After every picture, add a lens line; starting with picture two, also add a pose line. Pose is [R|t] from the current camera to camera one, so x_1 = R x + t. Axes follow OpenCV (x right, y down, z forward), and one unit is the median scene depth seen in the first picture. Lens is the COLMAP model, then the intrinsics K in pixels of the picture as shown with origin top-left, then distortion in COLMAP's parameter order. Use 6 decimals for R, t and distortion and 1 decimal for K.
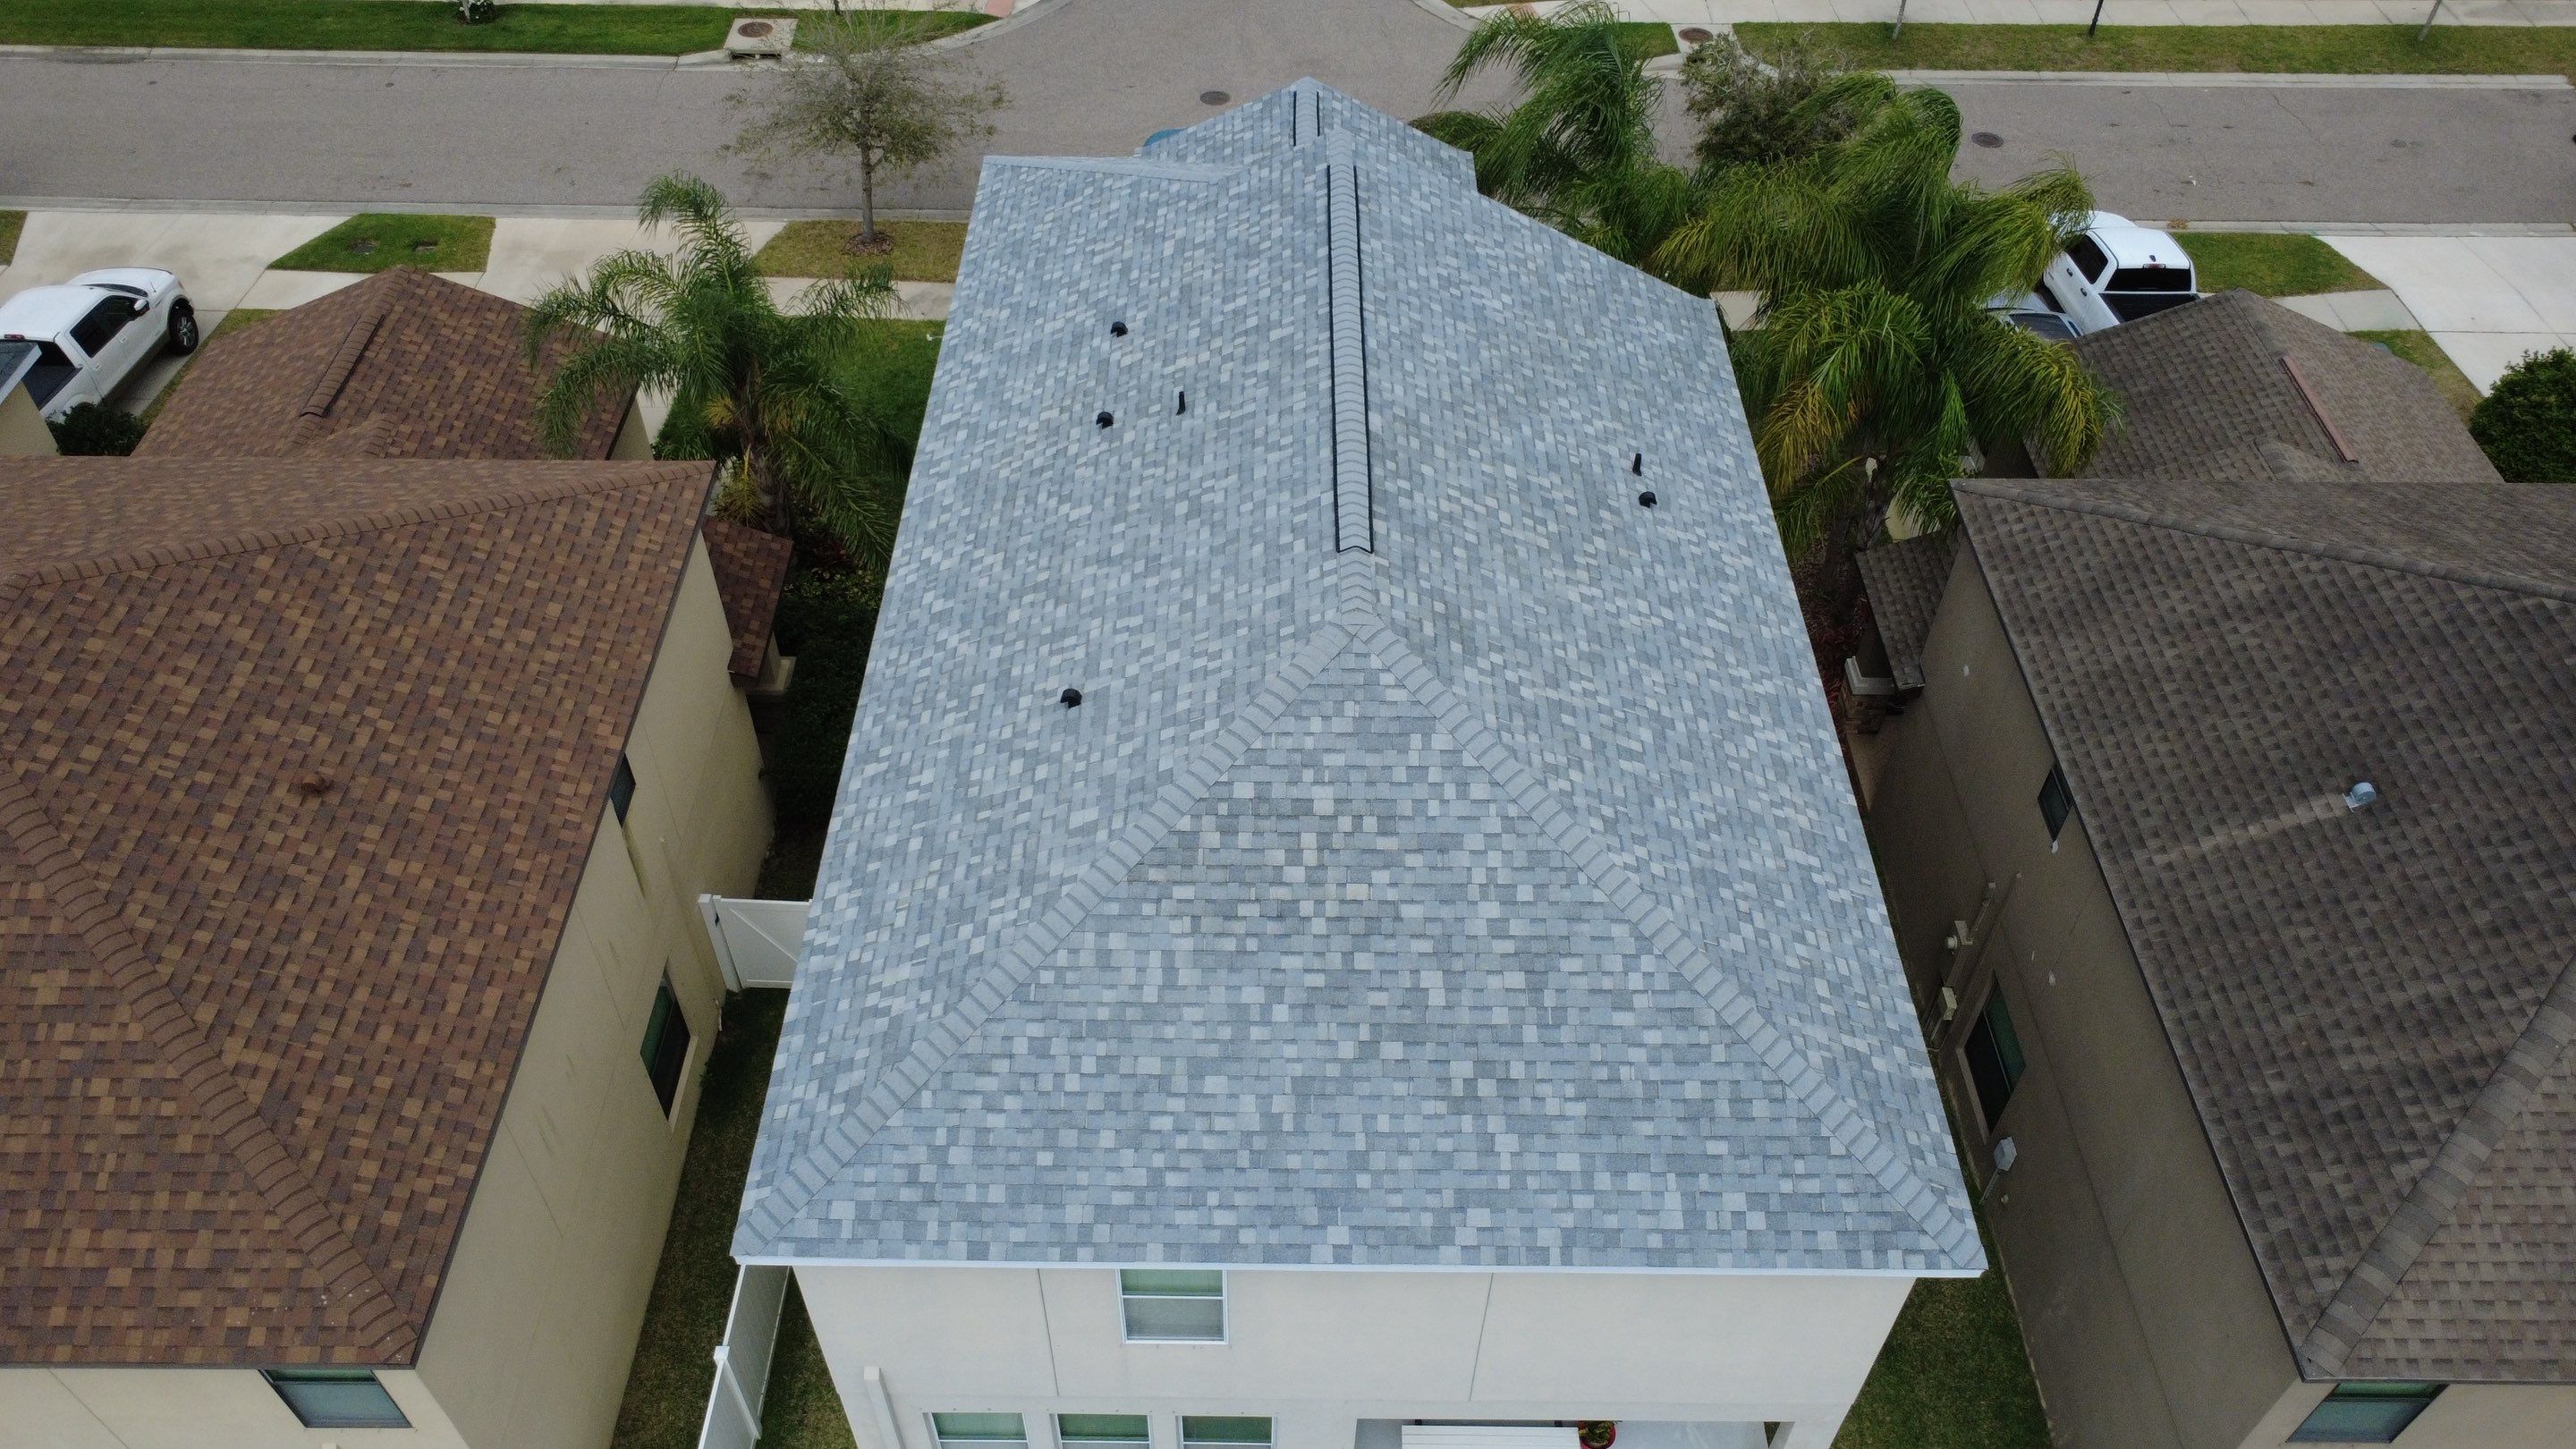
lens RADIAL K [[1869.0, 0, 1284.9], [0, 1869.0, 726.4], [0, 0, 1]] dist [-0.000682, 0.002969]
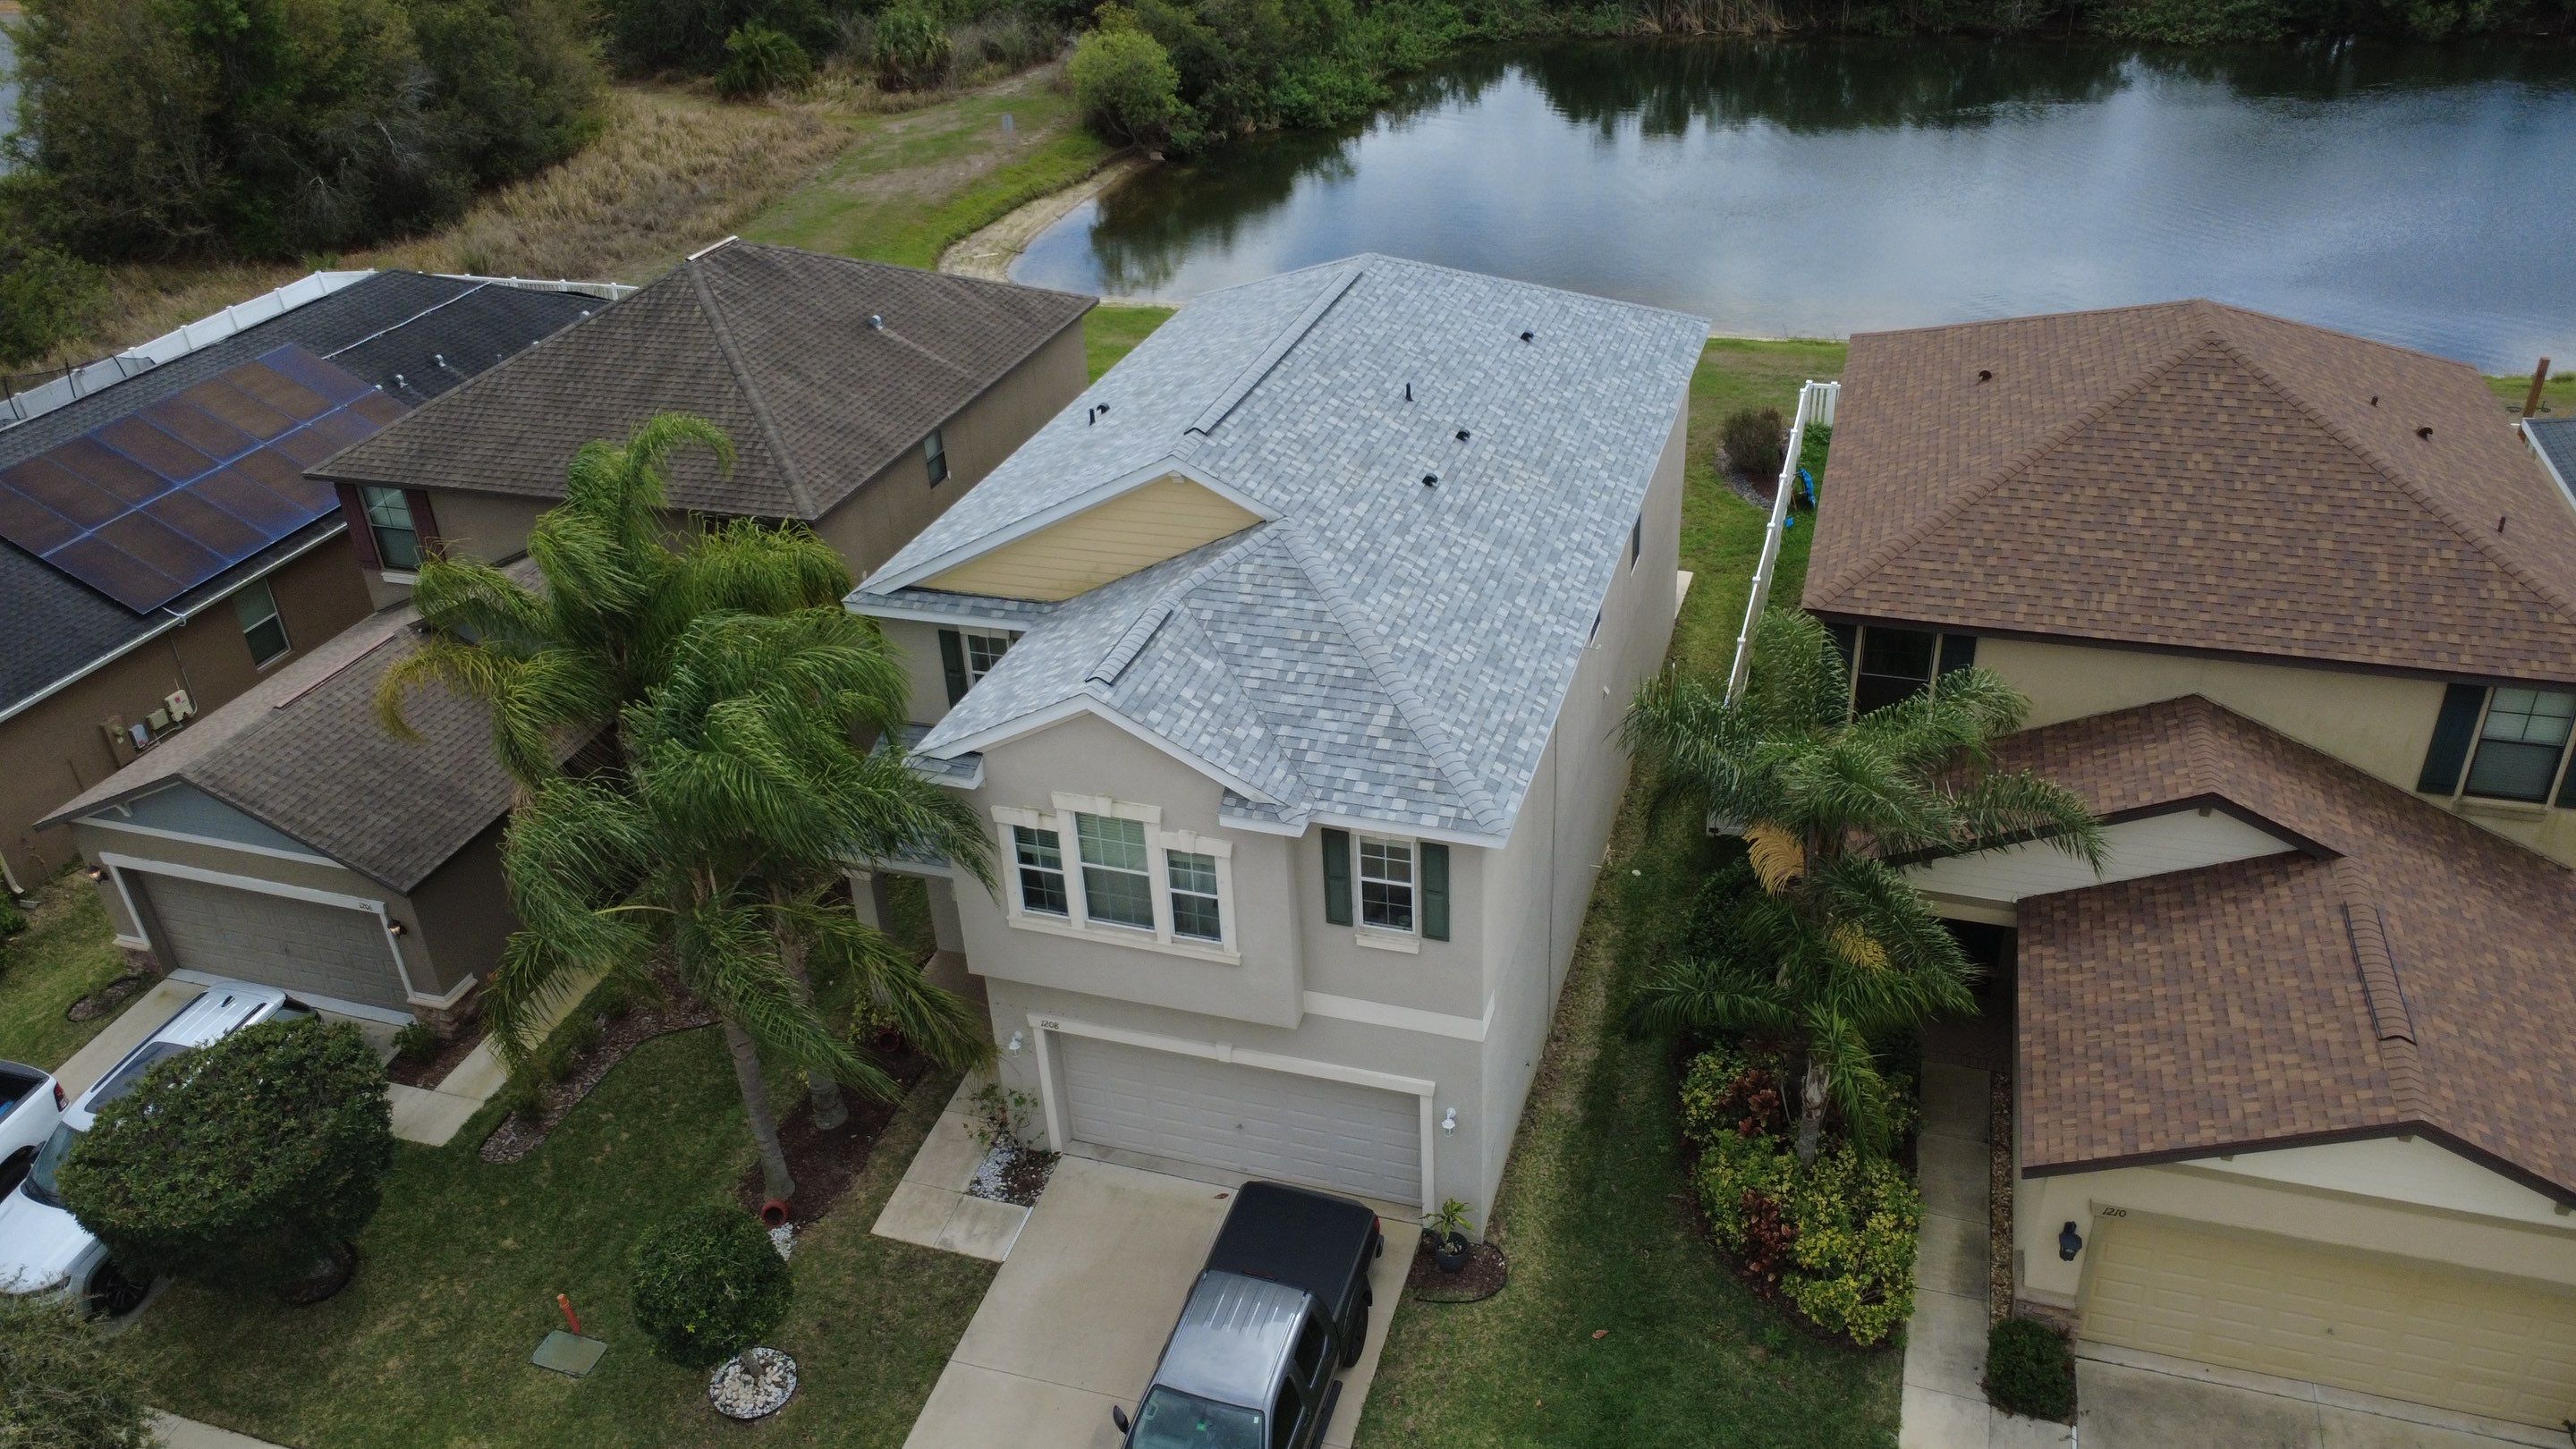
lens RADIAL K [[1869.0, 0, 1284.6], [0, 1869.0, 725.3], [0, 0, 1]] dist [-0.000682, 0.002969]
pose [[-0.950357, -0.123774, 0.285483, -0.444030], [0.247338, 0.256190, 0.934447, -1.606804], [-0.188798, 0.958669, -0.212859, 1.782044]]
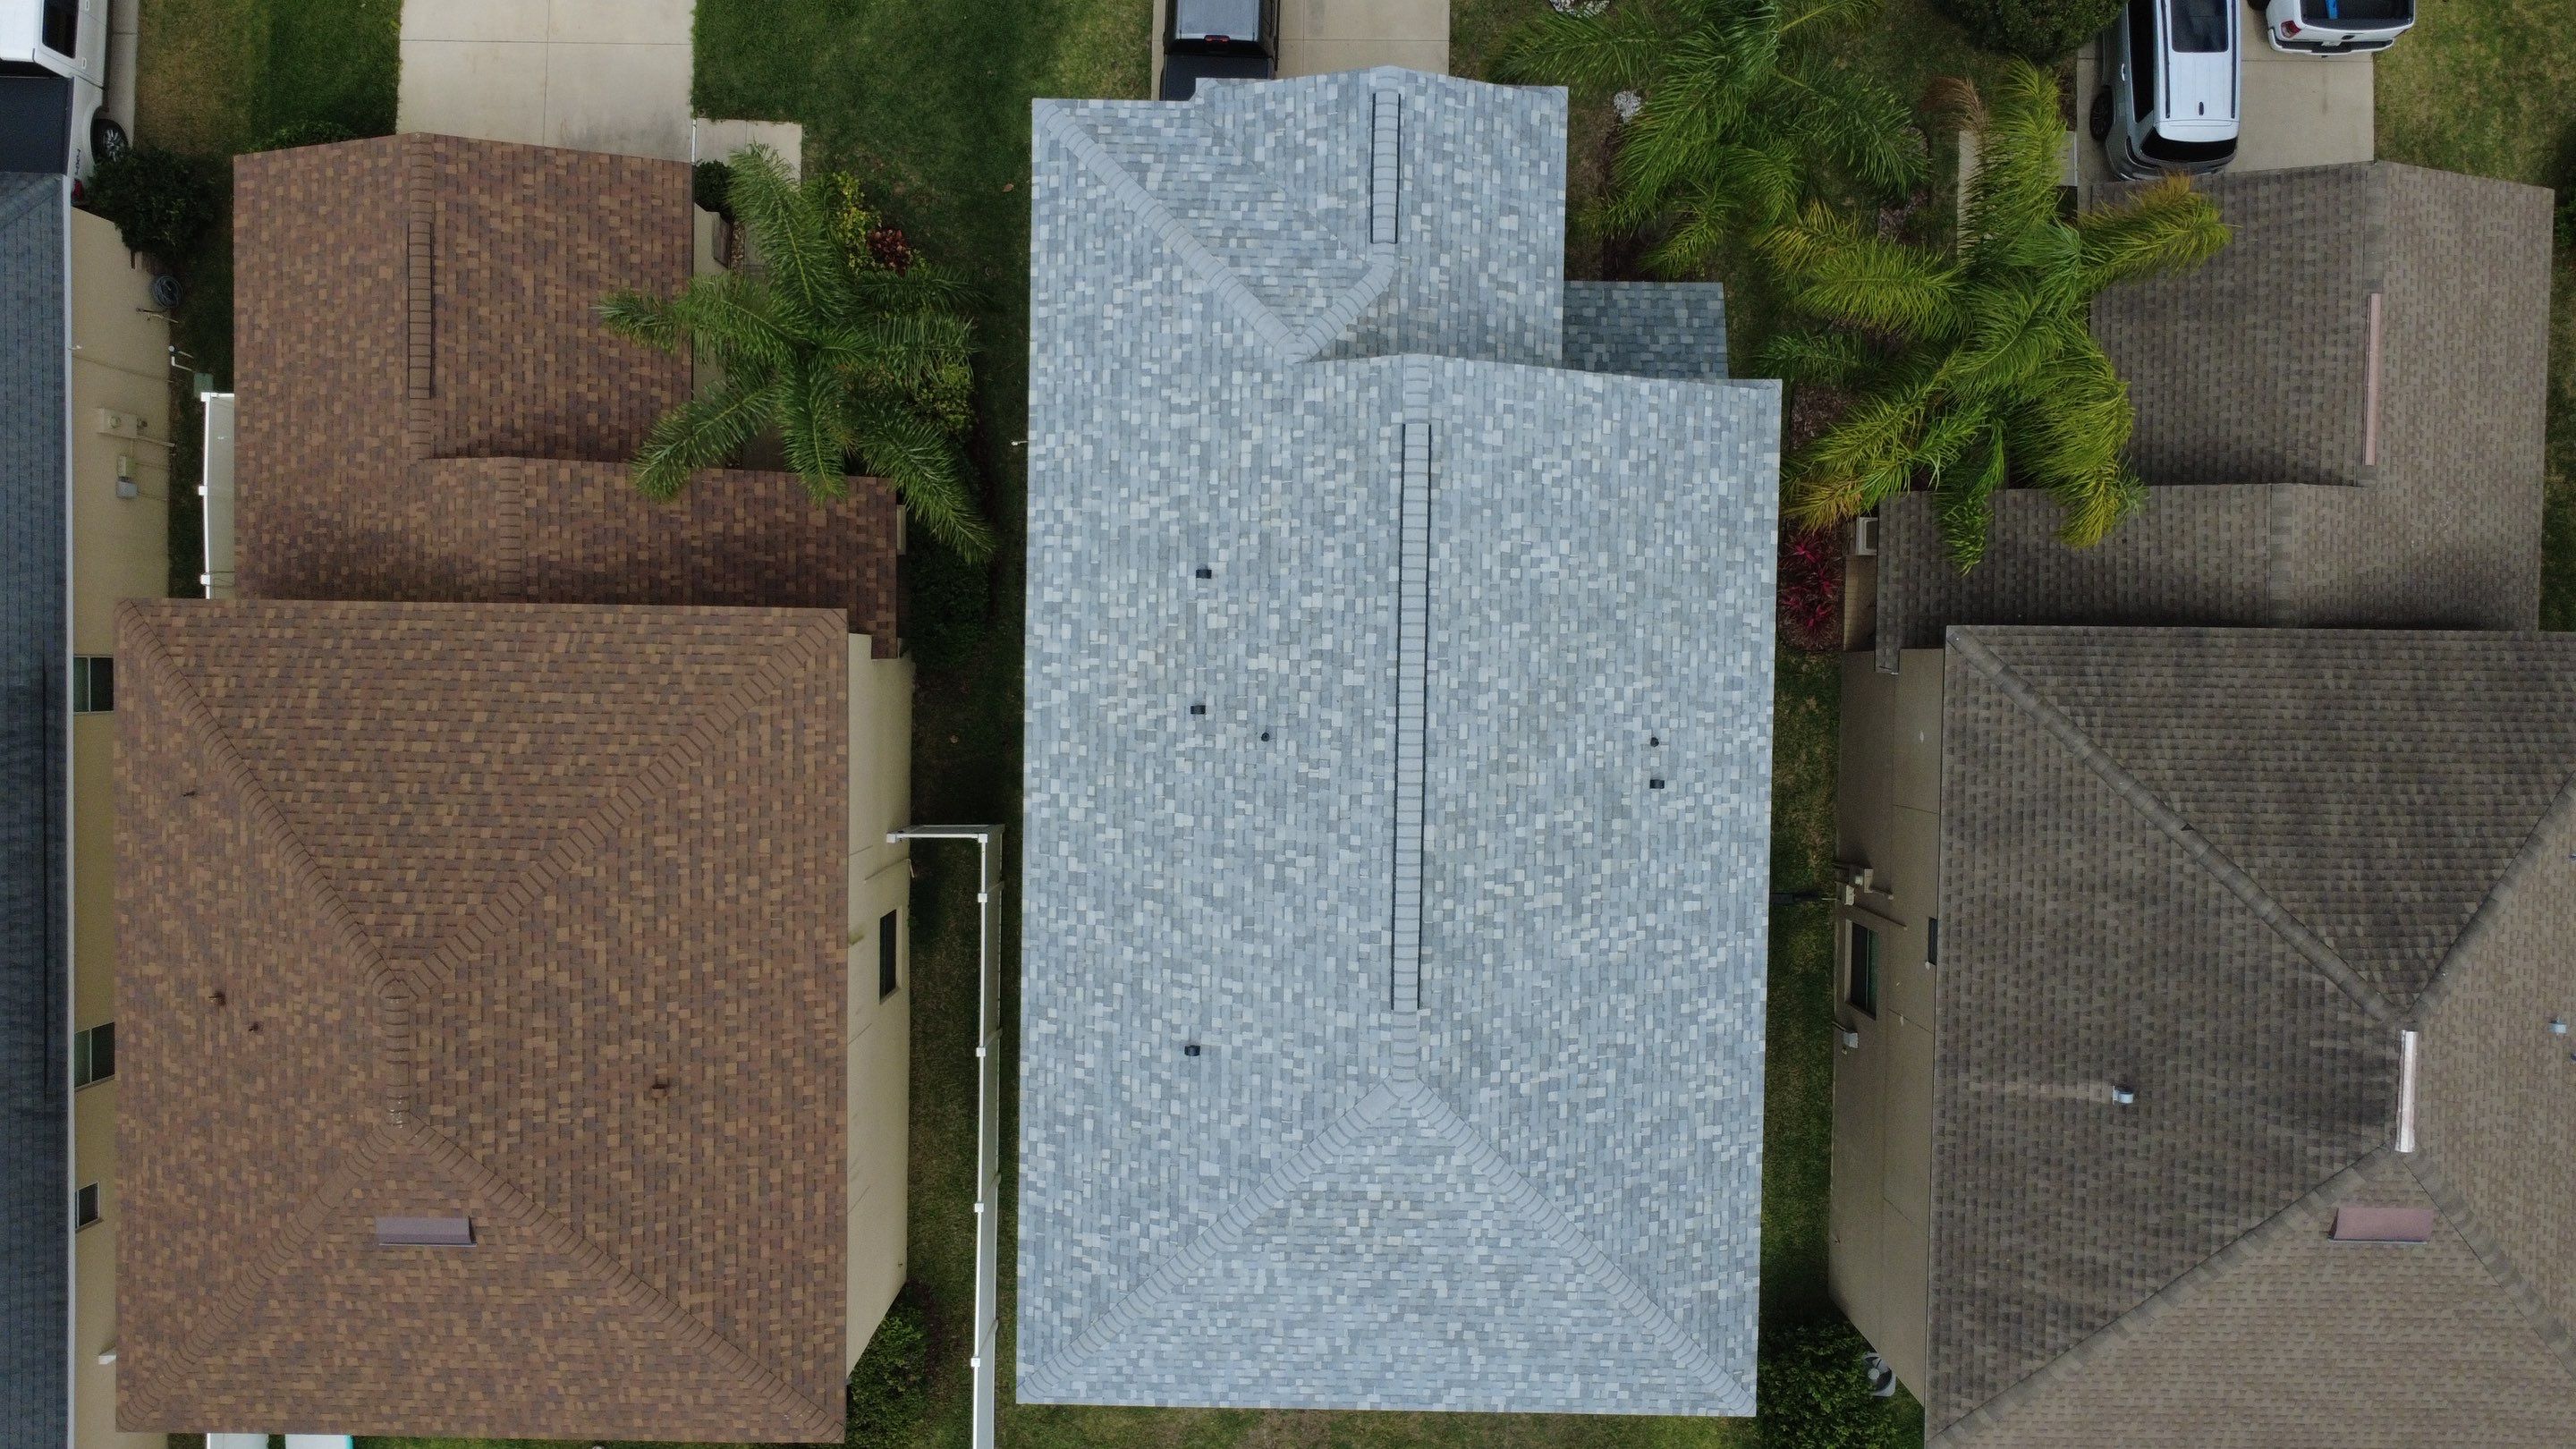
lens RADIAL K [[1869.0, 0, 1285.5], [0, 1869.0, 721.1], [0, 0, 1]] dist [-0.000682, 0.002969]
pose [[0.999820, 0.014119, -0.012642, -0.033214], [-0.000669, 0.692958, 0.720978, -1.188866], [0.018939, -0.720840, 0.692843, 0.234523]]
